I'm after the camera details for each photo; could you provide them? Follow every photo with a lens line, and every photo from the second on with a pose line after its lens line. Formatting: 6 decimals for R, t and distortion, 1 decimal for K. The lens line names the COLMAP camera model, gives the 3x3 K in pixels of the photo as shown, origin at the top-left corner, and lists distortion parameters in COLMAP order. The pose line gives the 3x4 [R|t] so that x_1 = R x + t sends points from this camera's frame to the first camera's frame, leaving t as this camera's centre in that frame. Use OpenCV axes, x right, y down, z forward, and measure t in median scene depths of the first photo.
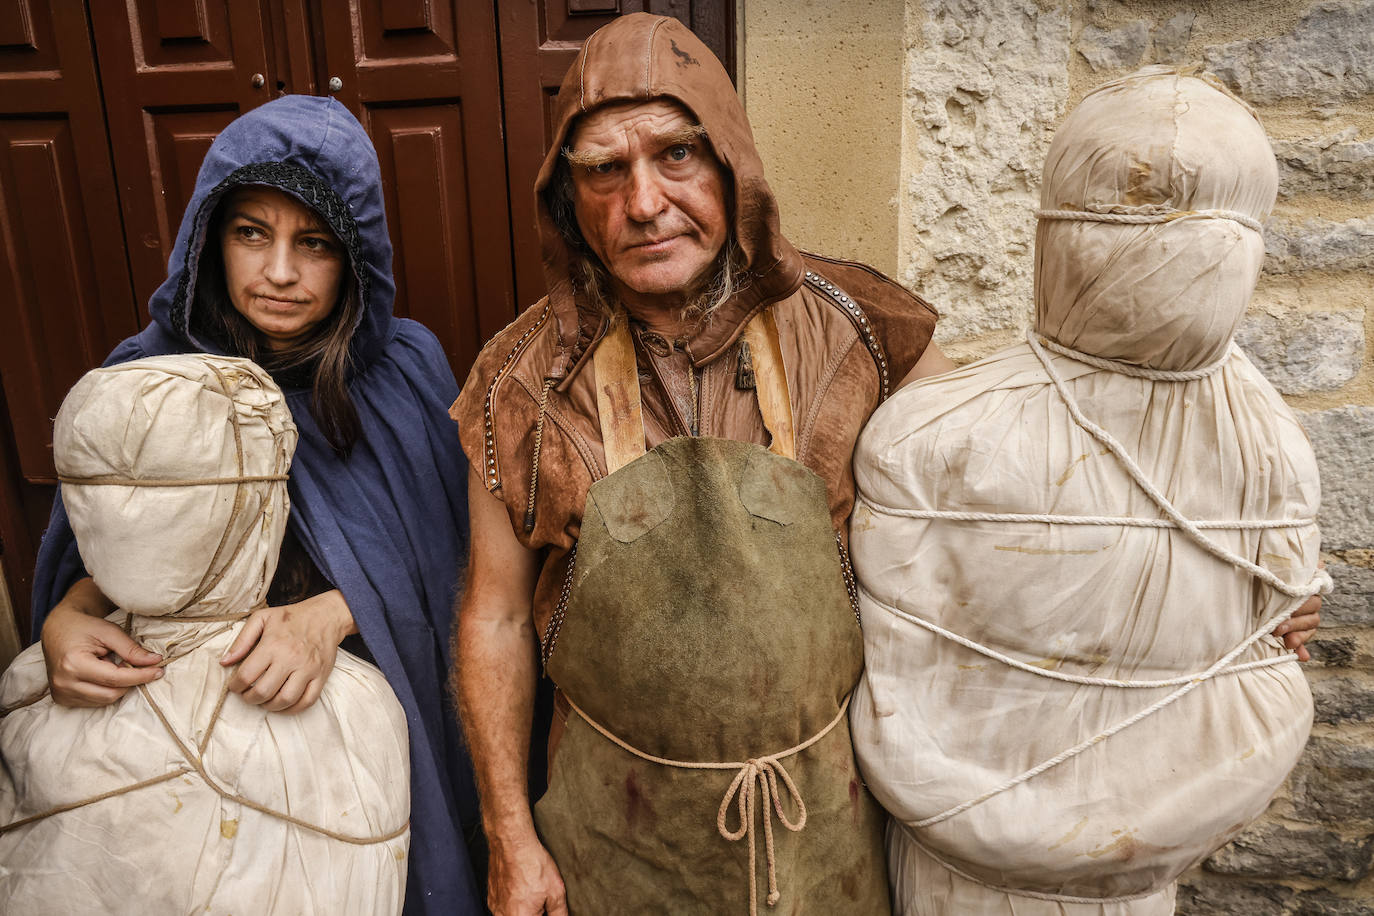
lens RADIAL K [[951.4, 0, 681.0], [0, 951.4, 455.1], [0, 0, 1]] dist [-0.086119, 0.067453]
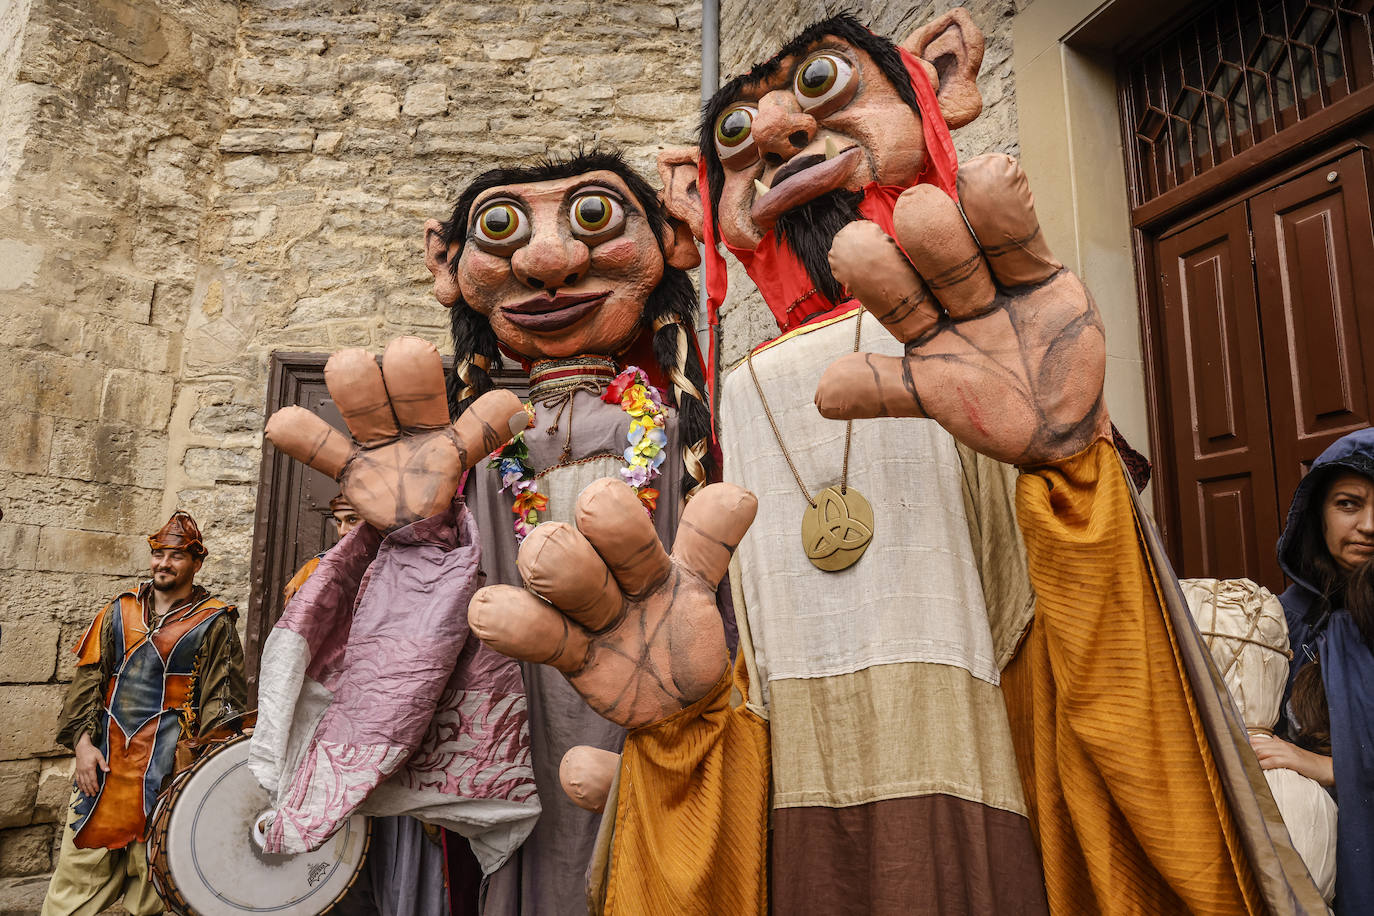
lens RADIAL K [[951.4, 0, 681.0], [0, 951.4, 455.1], [0, 0, 1]] dist [-0.086119, 0.067453]
pose [[0.446292, -0.116085, -0.887326, 0.521956], [-0.244088, 0.938163, -0.245503, 0.395702], [0.860956, 0.326152, 0.390359, -0.770876]]
